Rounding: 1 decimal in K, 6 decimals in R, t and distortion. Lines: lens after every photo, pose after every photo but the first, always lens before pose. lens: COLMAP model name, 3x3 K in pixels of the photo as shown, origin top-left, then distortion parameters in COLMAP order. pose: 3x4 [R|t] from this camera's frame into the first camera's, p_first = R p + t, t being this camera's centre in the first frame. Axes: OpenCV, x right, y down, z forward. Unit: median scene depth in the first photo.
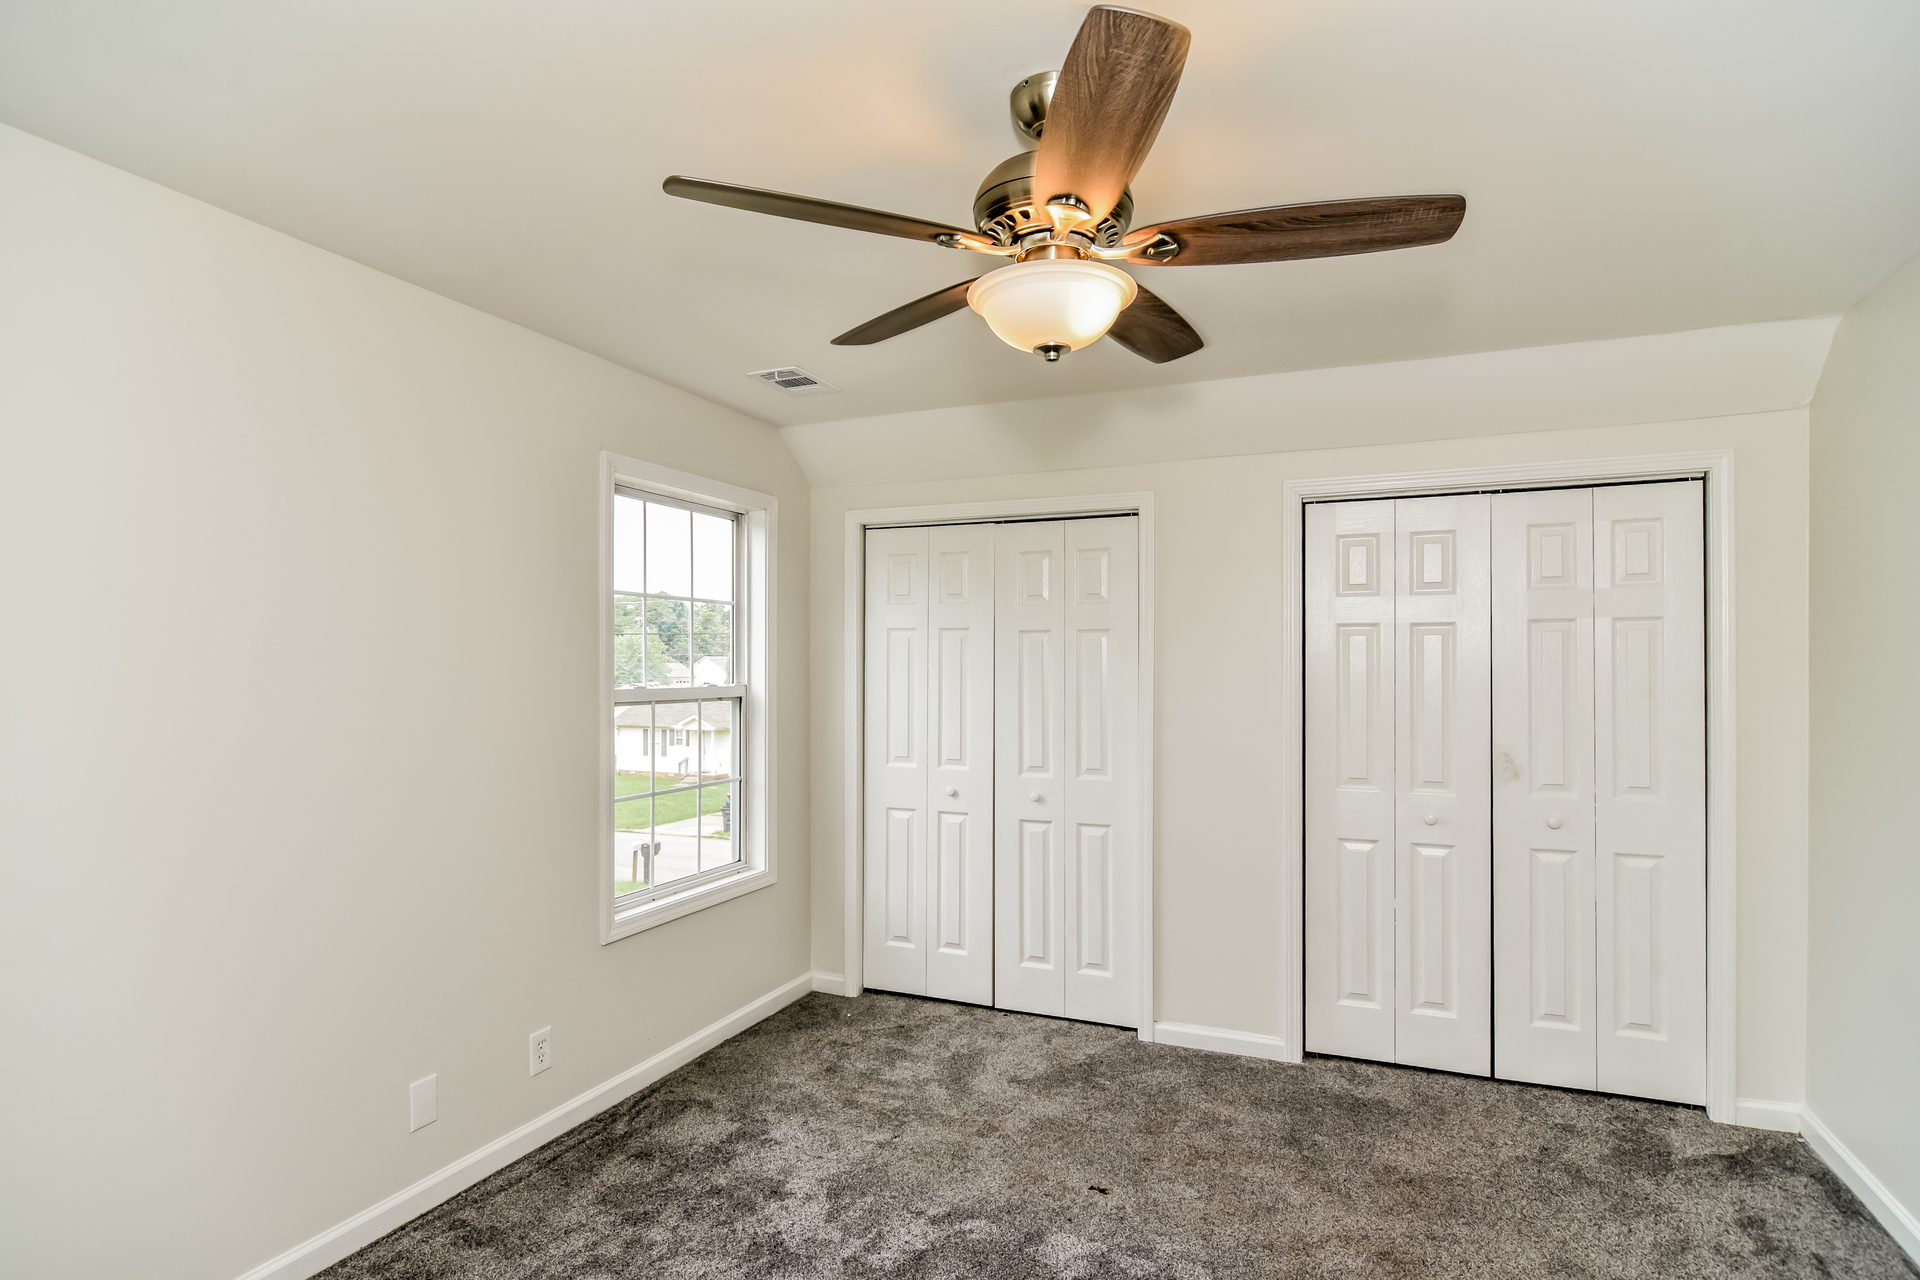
lens RADIAL K [[1023.8, 0, 959.4], [0, 1023.8, 653.3], [0, 0, 1]] dist [0.002233, -0.001407]
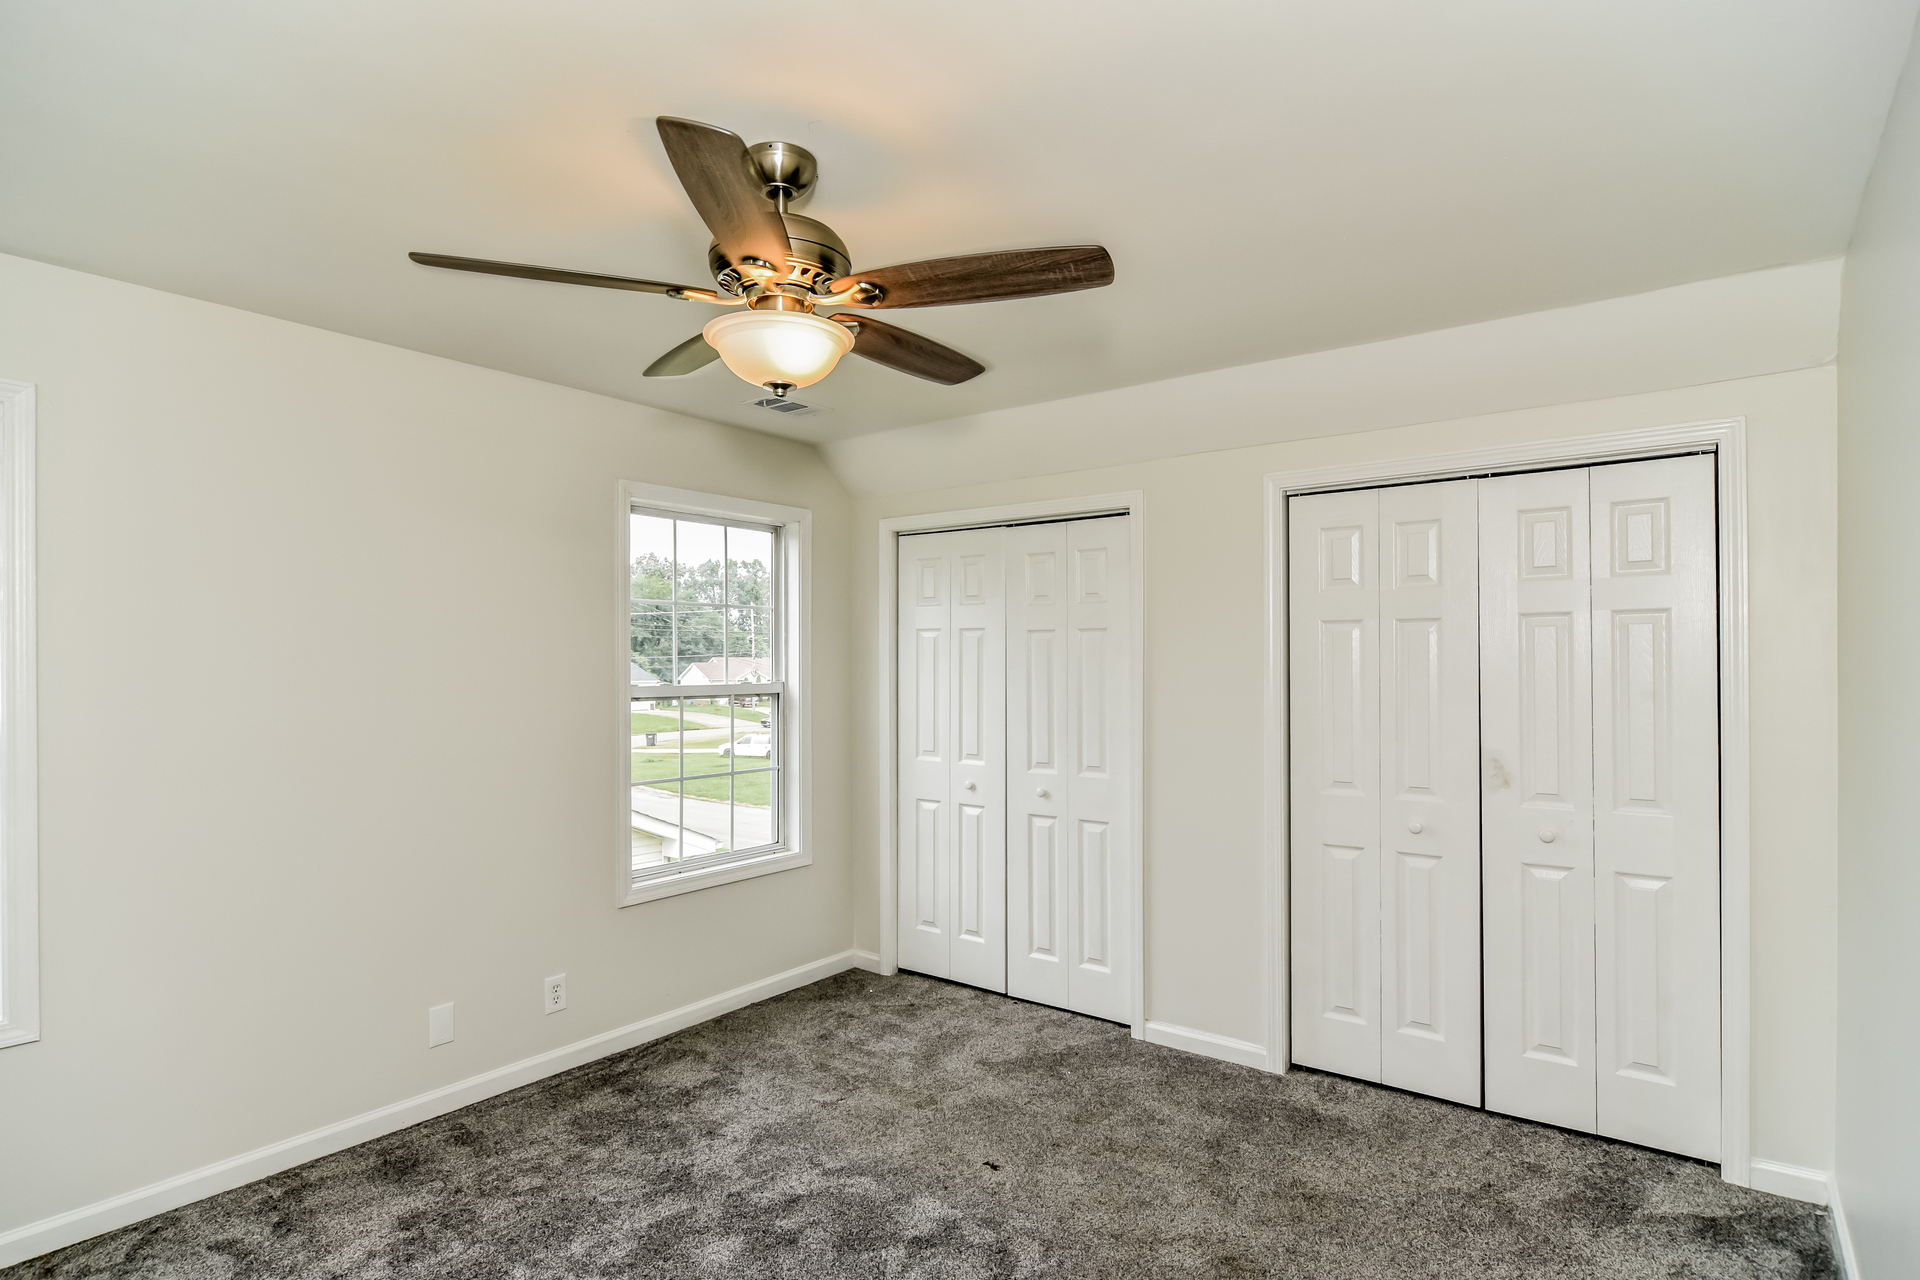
lens RADIAL K [[1023.8, 0, 928.9], [0, 1023.8, 651.2], [0, 0, 1]] dist [0.002233, -0.001407]
pose [[0.966676, -0.005346, -0.255947, 0.280951], [0.005920, 0.999981, 0.001469, -0.003884], [0.255934, -0.002935, 0.966690, -0.022868]]
